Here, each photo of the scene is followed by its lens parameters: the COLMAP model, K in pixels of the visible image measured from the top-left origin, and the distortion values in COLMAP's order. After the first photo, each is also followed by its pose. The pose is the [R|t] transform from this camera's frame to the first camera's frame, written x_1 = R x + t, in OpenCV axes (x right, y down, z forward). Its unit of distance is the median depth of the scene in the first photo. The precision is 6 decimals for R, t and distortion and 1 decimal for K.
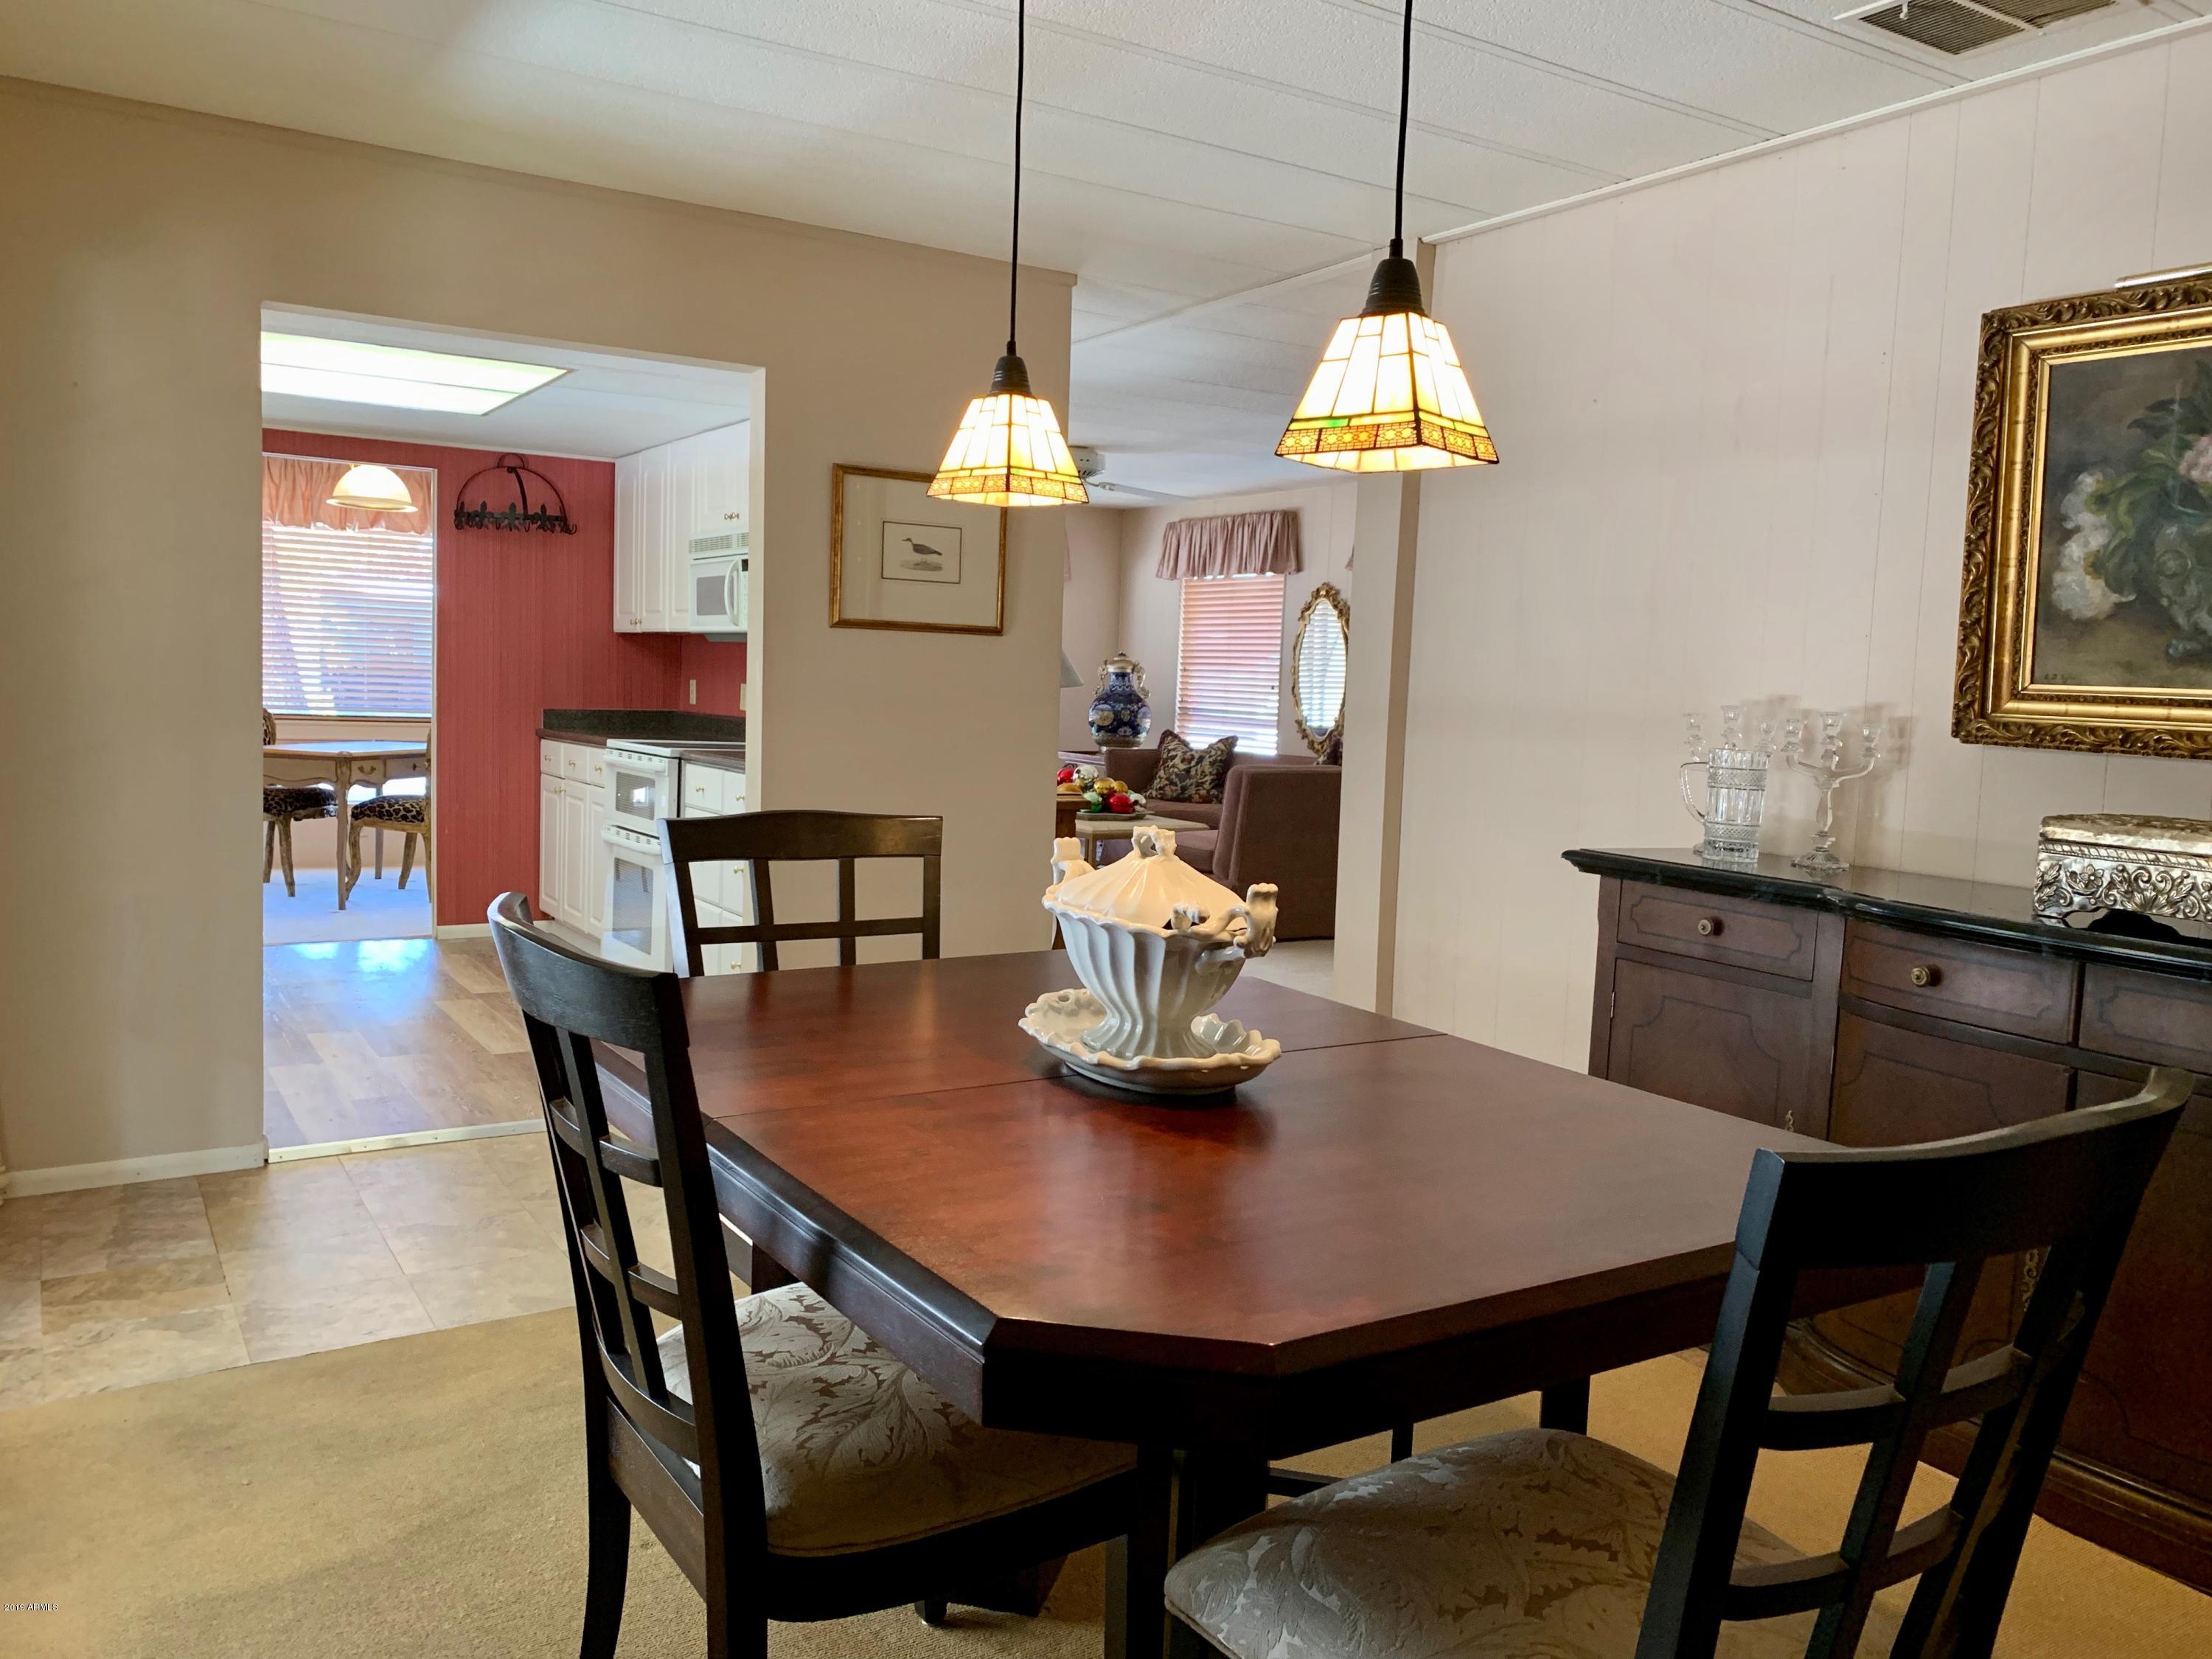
lens RADIAL K [[1689.8, 0, 1102.5], [0, 1689.8, 813.4], [0, 0, 1]] dist [0.002670, 0.000311]
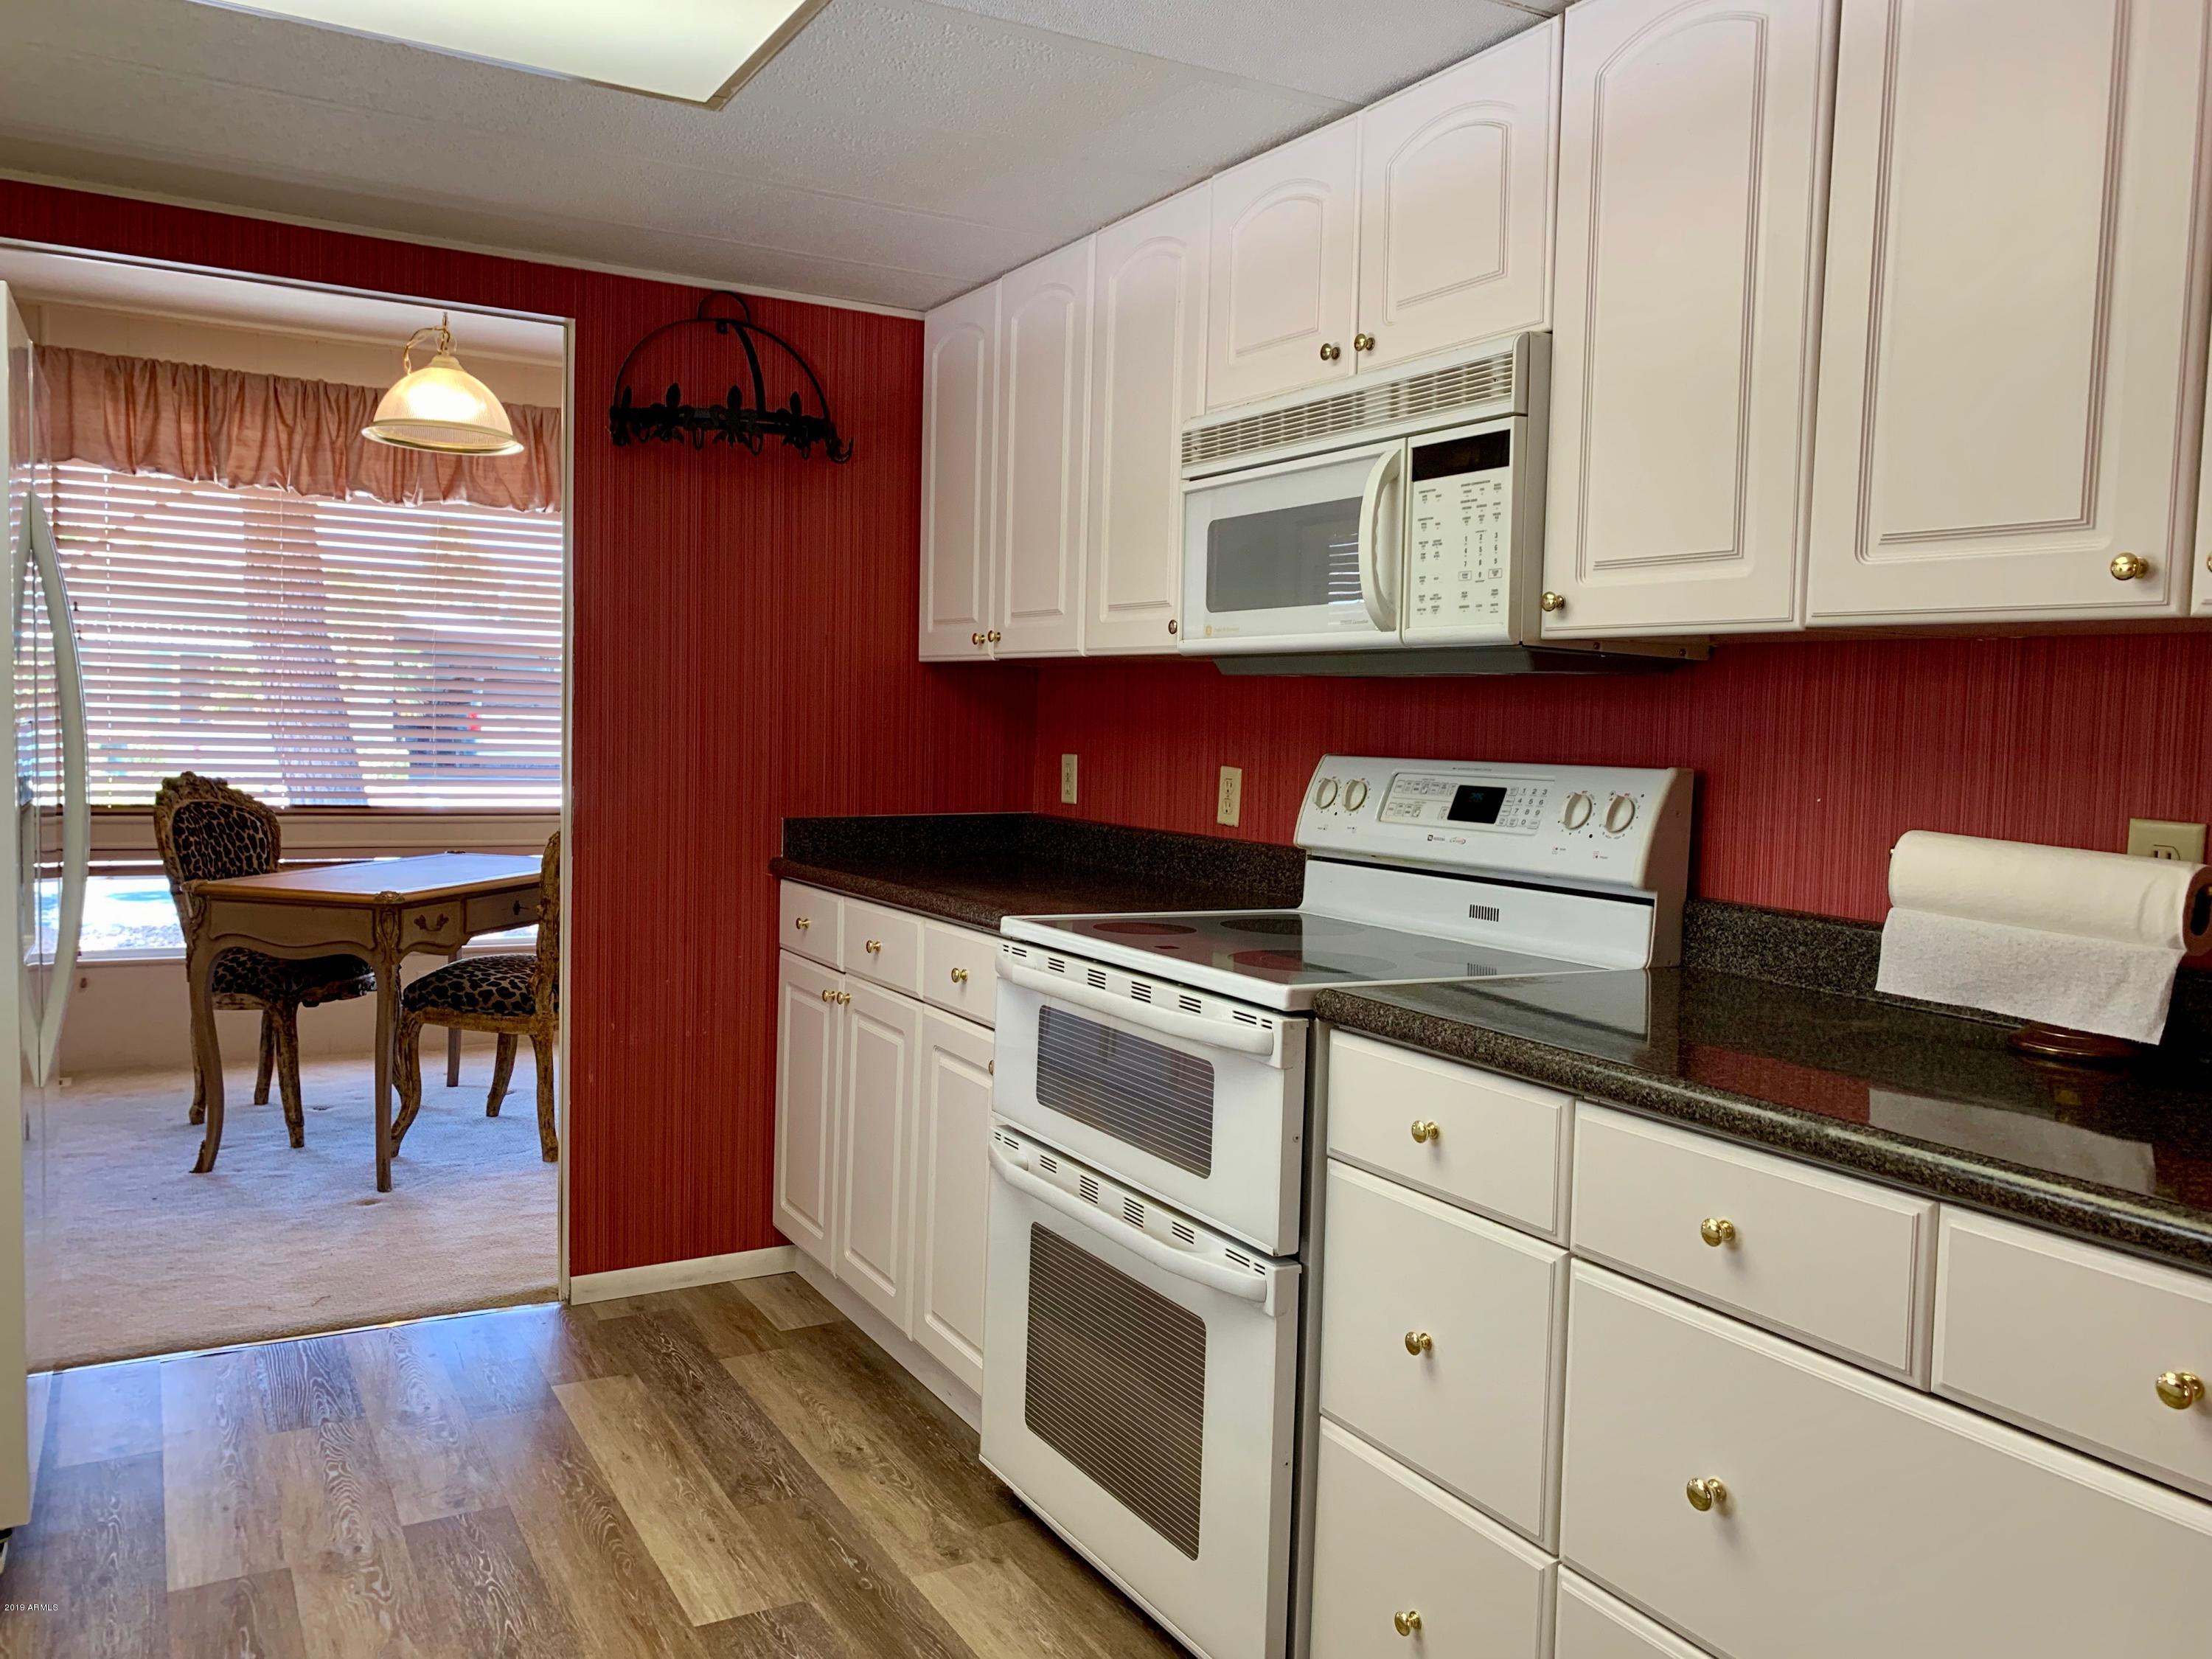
lens RADIAL K [[1690.6, 0, 1105.6], [0, 1690.6, 808.6], [0, 0, 1]] dist [0.003545, -0.001433]
pose [[0.999241, -0.005928, -0.038488, -0.137827], [0.004919, 0.999643, -0.026253, -0.032227], [0.038630, 0.026043, 0.998914, 0.323997]]
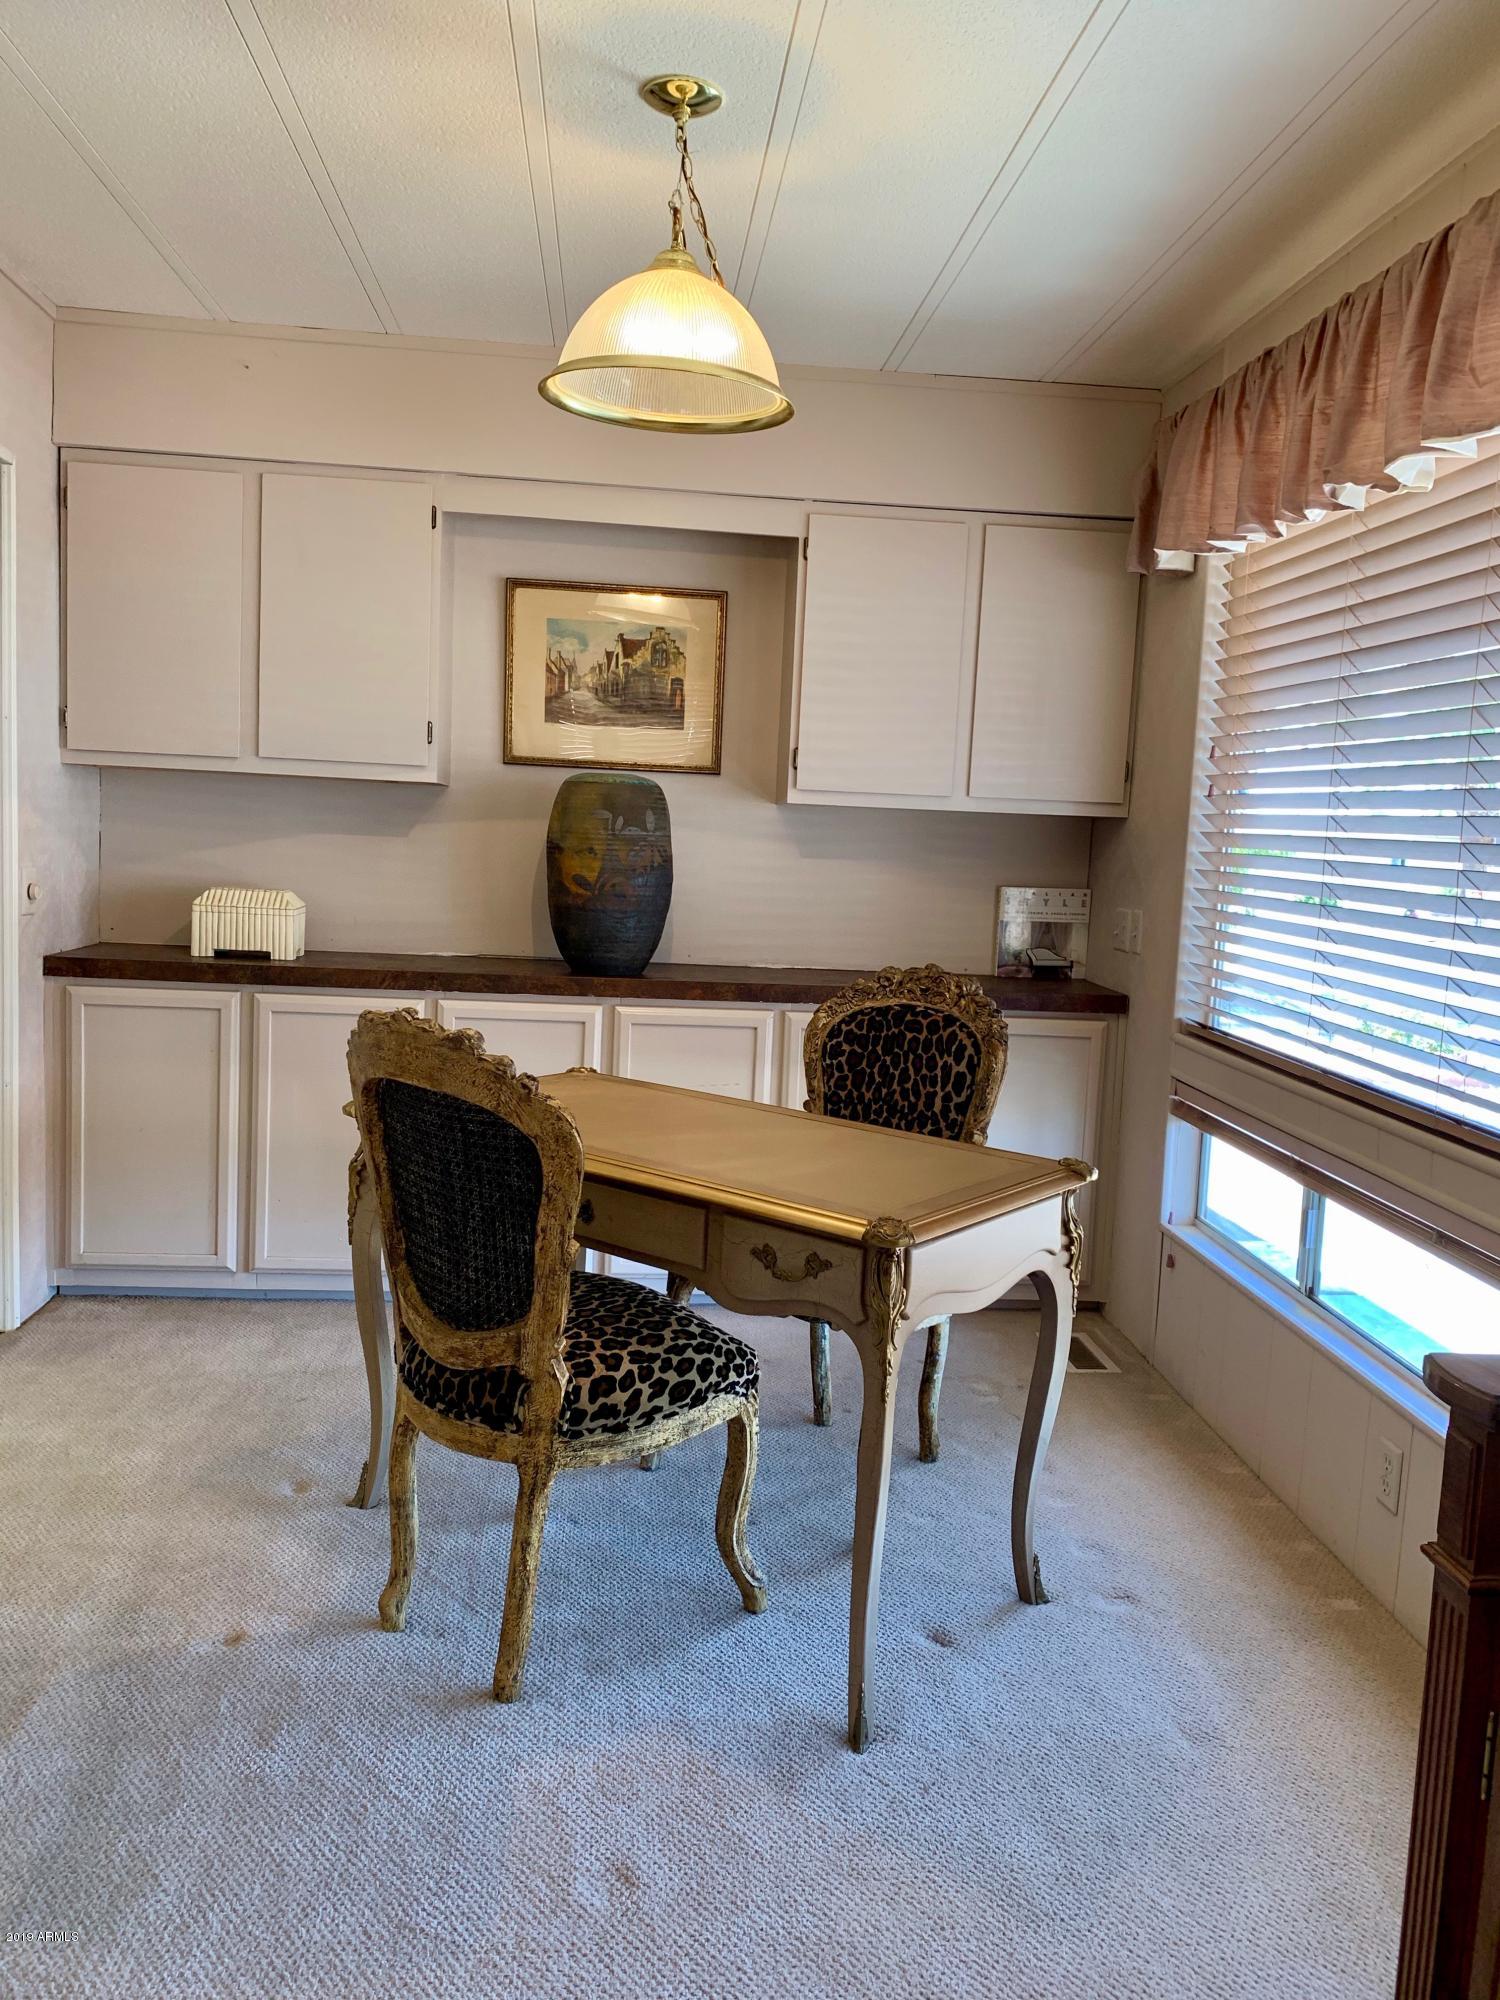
lens RADIAL K [[1530.5, 0, 761.0], [0, 1530.5, 998.4], [0, 0, 1]] dist [0.058432, -0.098666]
pose [[-0.450030, 0.042665, -0.891994, -0.124829], [-0.136988, 0.983738, 0.116166, -0.074487], [0.882444, 0.174470, -0.436867, 0.825297]]
